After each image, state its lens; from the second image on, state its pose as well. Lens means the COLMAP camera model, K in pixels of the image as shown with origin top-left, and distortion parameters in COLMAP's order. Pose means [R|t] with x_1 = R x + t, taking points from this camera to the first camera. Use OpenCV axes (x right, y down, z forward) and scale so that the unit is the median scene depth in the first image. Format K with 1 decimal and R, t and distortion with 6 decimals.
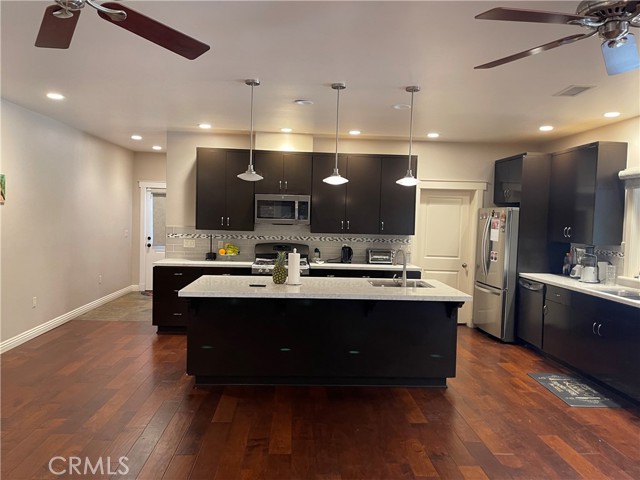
lens RADIAL K [[483.9, 0, 321.2], [0, 483.9, 237.7], [0, 0, 1]] dist [0.073201, -0.088517]
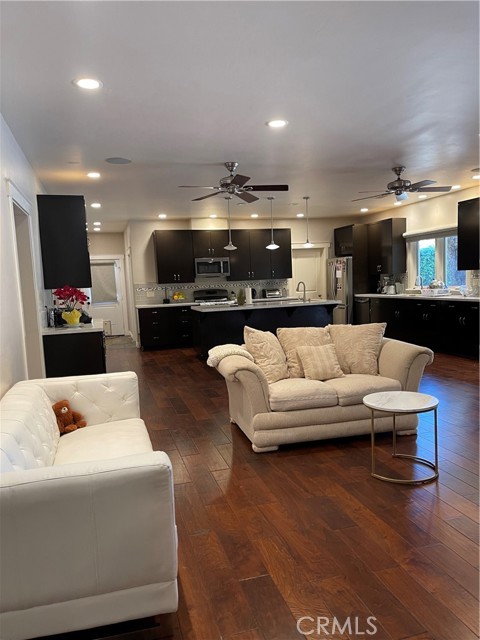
lens RADIAL K [[483.9, 0, 243.3], [0, 483.9, 331.8], [0, 0, 1]] dist [0.073201, -0.088517]
pose [[0.971771, -0.094400, 0.216218, -0.354606], [0.080545, 0.994144, 0.072040, 0.046228], [-0.221752, -0.052591, 0.973684, -0.584503]]
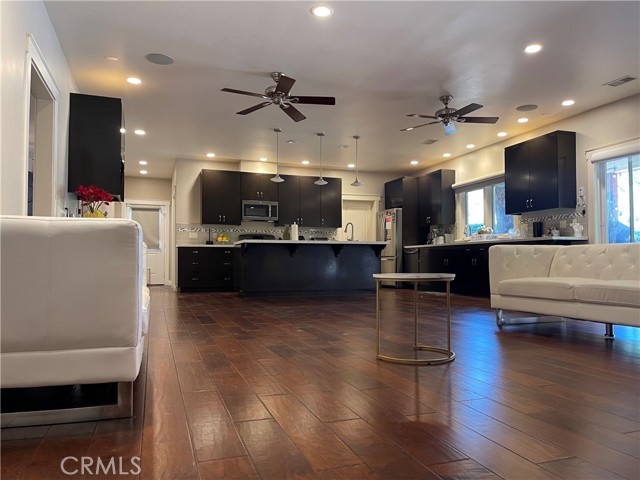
lens RADIAL K [[483.9, 0, 325.4], [0, 483.9, 245.4], [0, 0, 1]] dist [0.073201, -0.088517]
pose [[0.959993, -0.019202, 0.279363, -0.322396], [0.040239, 0.996752, -0.069764, 0.171874], [-0.277116, 0.078214, 0.957648, -0.531590]]
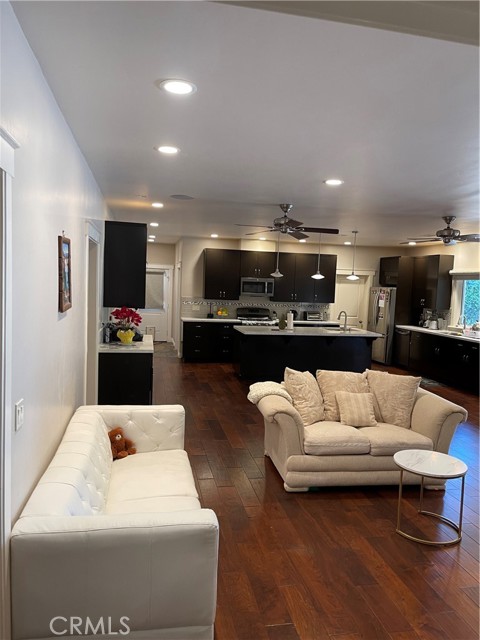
lens RADIAL K [[483.9, 0, 243.3], [0, 483.9, 323.6], [0, 0, 1]] dist [0.073201, -0.088517]
pose [[0.989686, -0.001656, 0.143243, -0.371613], [-0.004882, 0.998962, 0.045280, -0.009717], [-0.143170, -0.045512, 0.988651, -0.624534]]
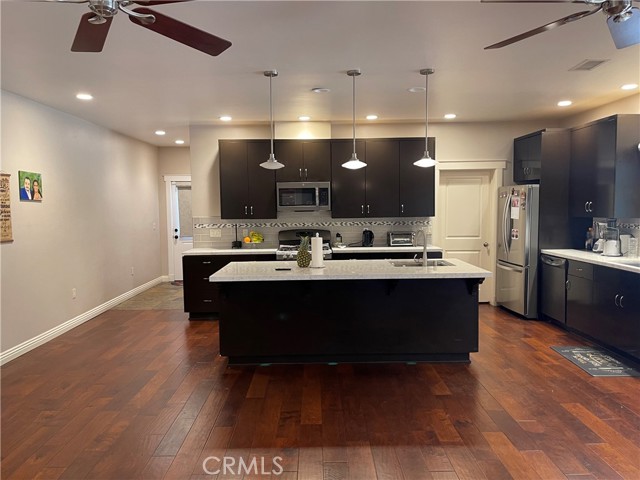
lens RADIAL K [[483.9, 0, 319.3], [0, 483.9, 237.6], [0, 0, 1]] dist [0.073201, -0.088517]
pose [[0.998132, -0.037326, -0.048370, -0.000371], [0.038493, 0.998985, 0.023411, 0.006149], [0.047447, -0.025229, 0.998555, -0.025528]]
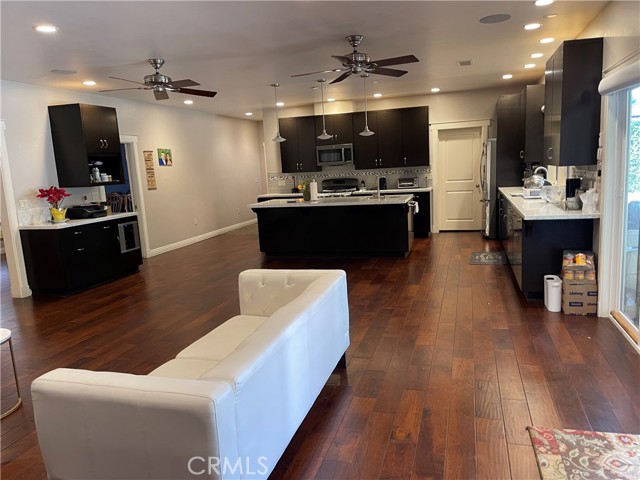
lens RADIAL K [[483.9, 0, 328.2], [0, 483.9, 246.0], [0, 0, 1]] dist [0.073201, -0.088517]
pose [[0.941490, -0.021806, -0.336334, 0.403871], [0.065164, 0.990853, 0.118169, 0.040997], [0.330680, -0.133172, 0.934300, -0.432432]]
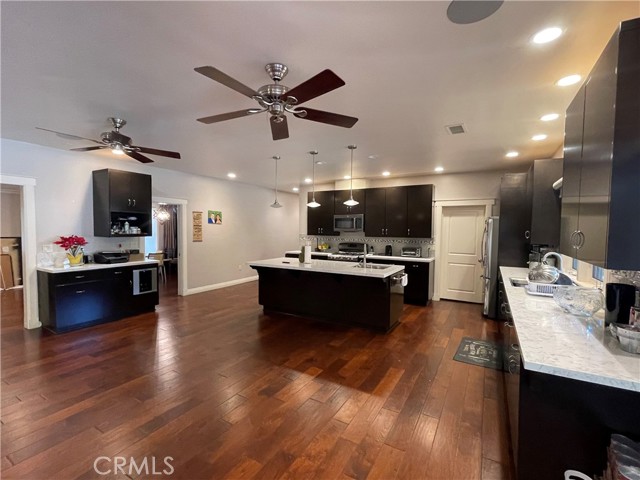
lens RADIAL K [[295.0, 0, 320.7], [0, 295.0, 242.4], [0, 0, 1]] dist [0.001837, 0.000214]
pose [[0.836366, 0.006665, -0.548131, 0.428071], [-0.010673, 0.999935, -0.004126, 0.016132], [0.548068, 0.009301, 0.836382, 0.070440]]
